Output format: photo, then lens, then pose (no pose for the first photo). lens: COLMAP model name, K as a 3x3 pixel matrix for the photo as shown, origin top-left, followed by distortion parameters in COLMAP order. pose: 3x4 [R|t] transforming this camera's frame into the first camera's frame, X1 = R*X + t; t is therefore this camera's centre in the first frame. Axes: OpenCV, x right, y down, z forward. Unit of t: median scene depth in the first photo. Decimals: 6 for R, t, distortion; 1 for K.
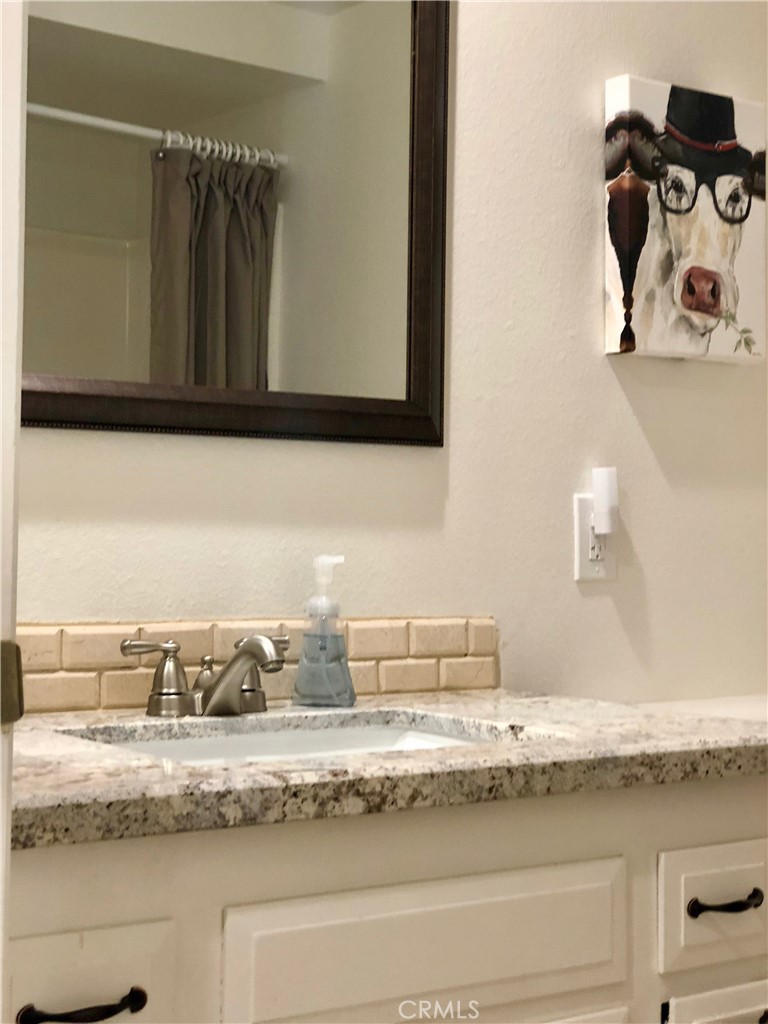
lens RADIAL K [[1649.9, 0, 382.8], [0, 1649.9, 511.6], [0, 0, 1]] dist [0.036324, 0.000000]
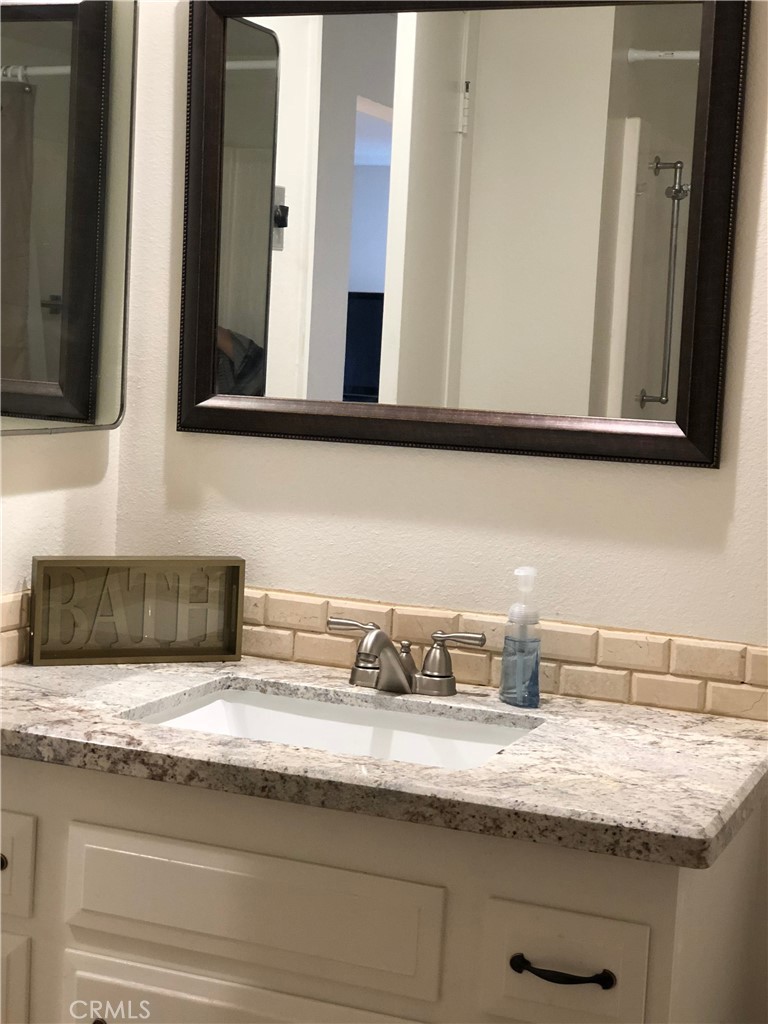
lens RADIAL K [[1649.9, 0, 382.0], [0, 1649.9, 512.6], [0, 0, 1]] dist [0.036324, 0.000000]
pose [[0.521158, 0.091290, -0.848564, 1.011438], [-0.026097, 0.995502, 0.091071, -0.127581], [0.853061, -0.025317, 0.521197, 0.426488]]
